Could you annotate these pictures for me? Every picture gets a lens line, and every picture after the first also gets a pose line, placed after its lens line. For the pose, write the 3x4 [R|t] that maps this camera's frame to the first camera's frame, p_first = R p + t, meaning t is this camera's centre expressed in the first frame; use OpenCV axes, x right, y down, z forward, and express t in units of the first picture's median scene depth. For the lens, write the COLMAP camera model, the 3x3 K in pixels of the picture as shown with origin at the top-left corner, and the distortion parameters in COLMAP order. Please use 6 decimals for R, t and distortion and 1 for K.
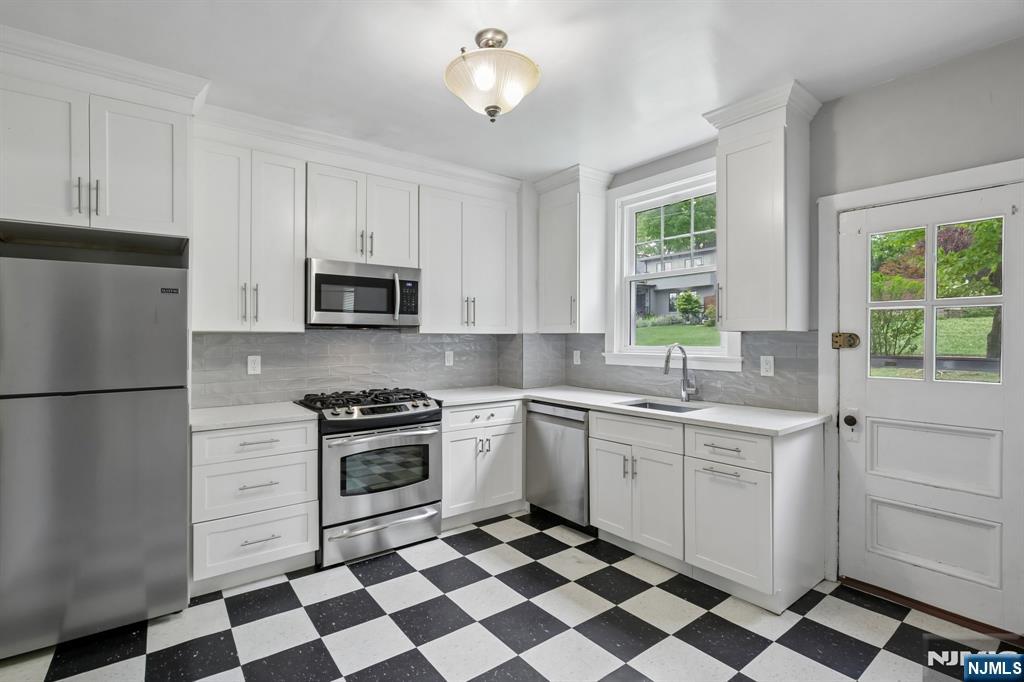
lens RADIAL K [[478.7, 0, 508.1], [0, 478.7, 342.7], [0, 0, 1]] dist [-0.026846, -0.001321]
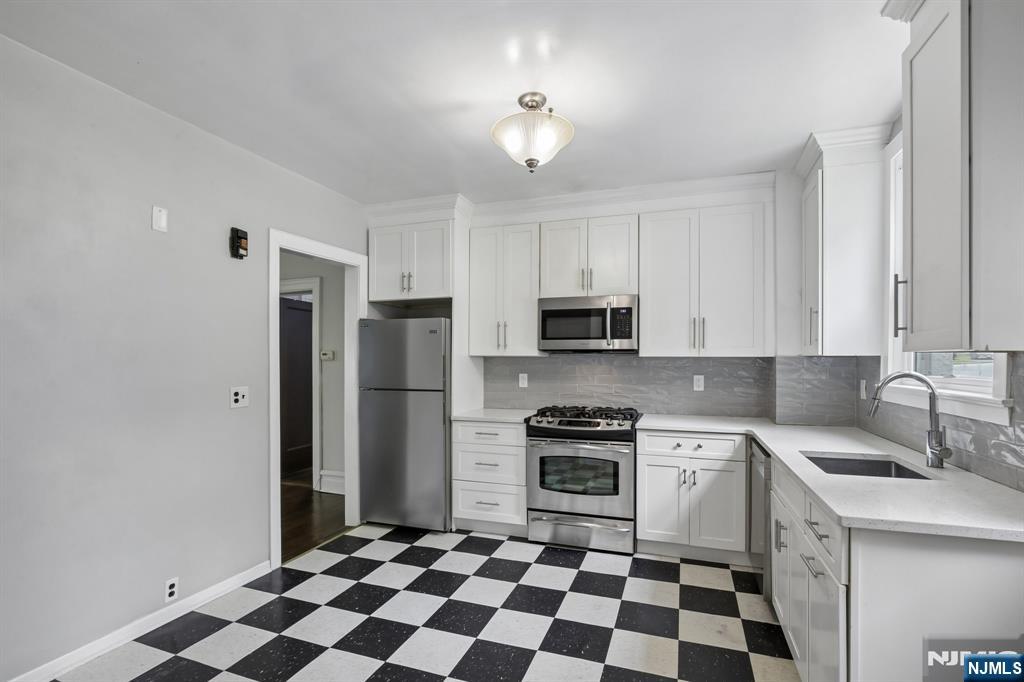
lens RADIAL K [[478.7, 0, 513.8], [0, 478.7, 360.3], [0, 0, 1]] dist [-0.026846, -0.001321]
pose [[0.551026, 0.002790, -0.834484, 0.563844], [-0.012168, 0.999915, -0.004692, -0.003894], [0.834400, 0.012739, 0.551013, 0.215164]]
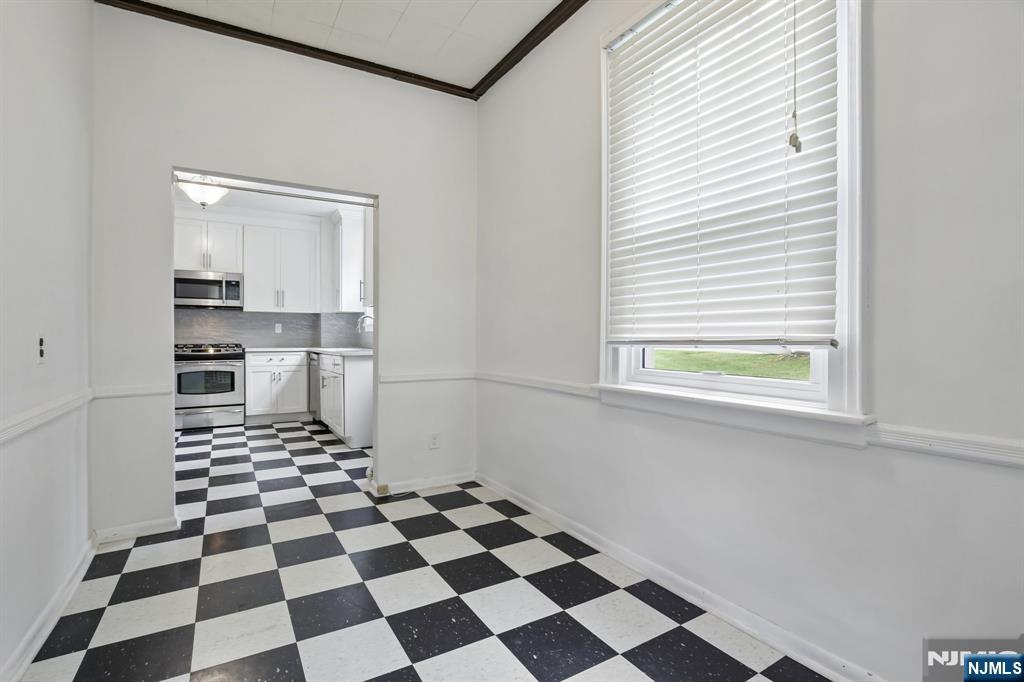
lens RADIAL K [[478.7, 0, 508.9], [0, 478.7, 338.4], [0, 0, 1]] dist [-0.026846, -0.001321]
pose [[0.994694, 0.002814, -0.102844, 1.002832], [-0.003667, 0.999960, -0.008102, 0.094770], [0.102817, 0.008436, 0.994664, -0.639936]]
